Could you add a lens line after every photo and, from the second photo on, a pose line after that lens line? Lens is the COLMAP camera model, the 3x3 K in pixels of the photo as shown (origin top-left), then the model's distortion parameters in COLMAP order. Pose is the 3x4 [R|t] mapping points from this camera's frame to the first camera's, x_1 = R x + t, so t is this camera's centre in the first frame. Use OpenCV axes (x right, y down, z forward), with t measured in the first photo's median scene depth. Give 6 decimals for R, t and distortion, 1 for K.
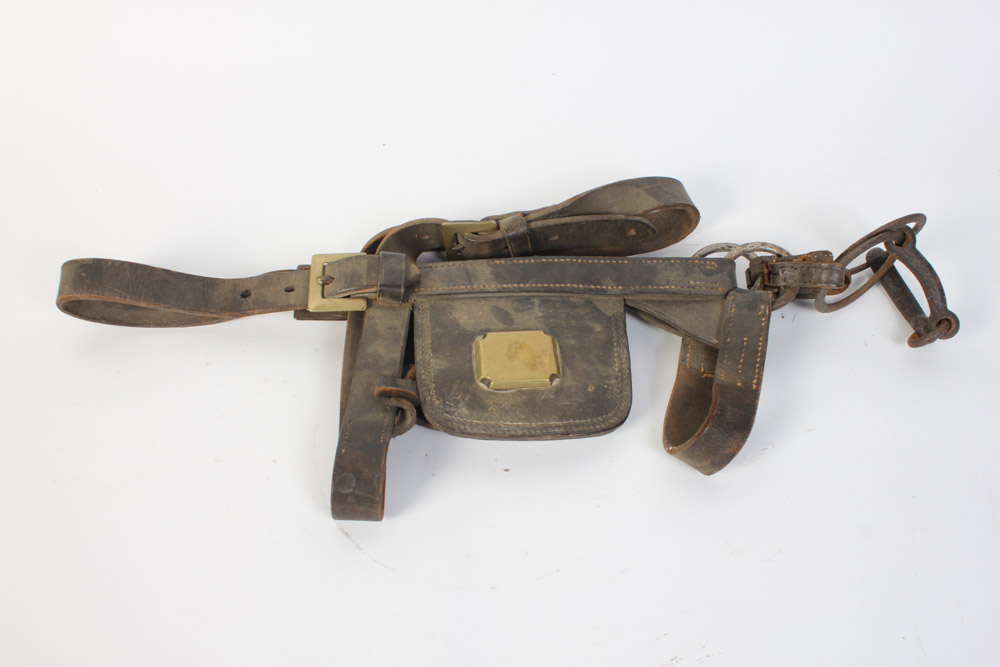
lens RADIAL K [[1089.1, 0, 500.3], [0, 1089.1, 334.2], [0, 0, 1]] dist [-0.068086, 0.000000]
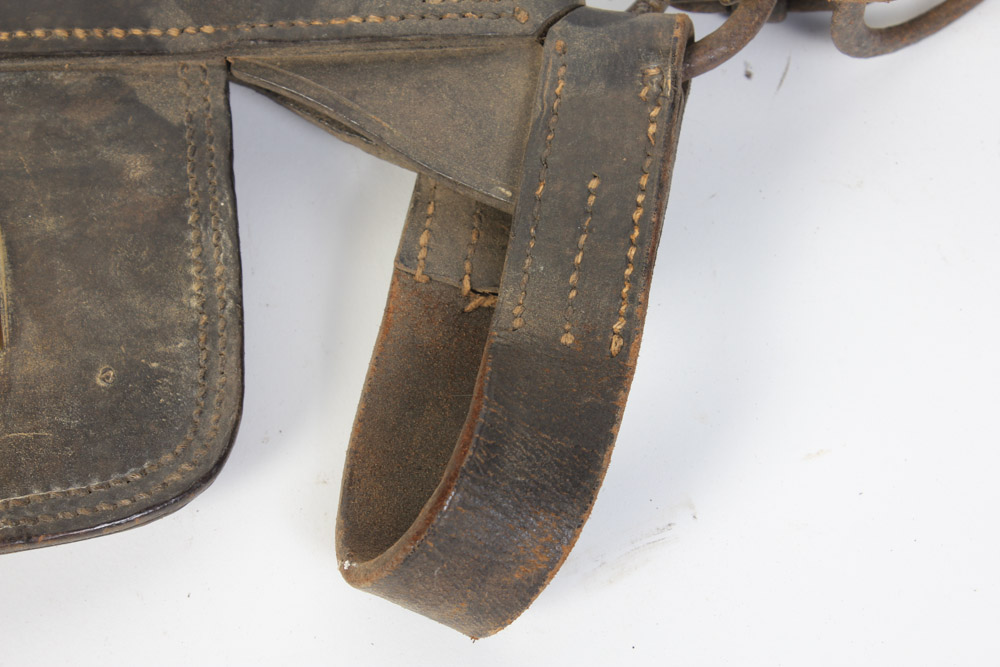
lens RADIAL K [[2244.2, 0, 501.0], [0, 2244.2, 332.0], [0, 0, 1]] dist [0.066411, 0.000000]
pose [[0.998090, -0.061688, -0.003280, 0.194671], [0.061031, 0.976467, 0.206851, -0.088145], [-0.009557, -0.206656, 0.978367, 0.348239]]
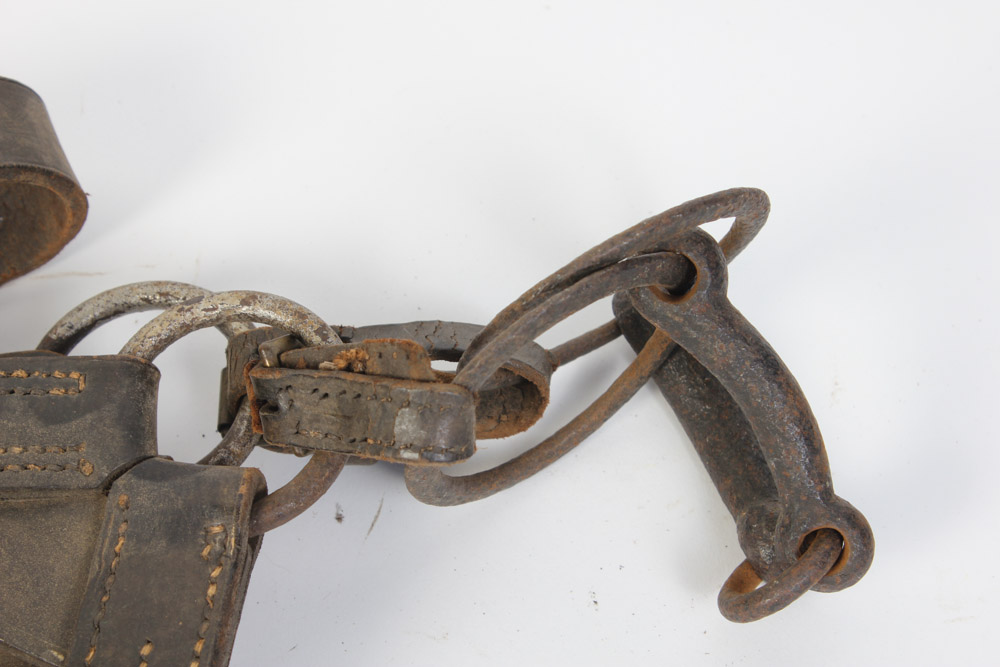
lens RADIAL K [[2244.2, 0, 500.3], [0, 2244.2, 332.8], [0, 0, 1]] dist [0.066411, 0.000000]
pose [[0.996914, -0.051457, 0.059280, 0.285659], [0.045631, 0.994358, 0.095755, -0.136094], [-0.063873, -0.092755, 0.993638, 0.372457]]
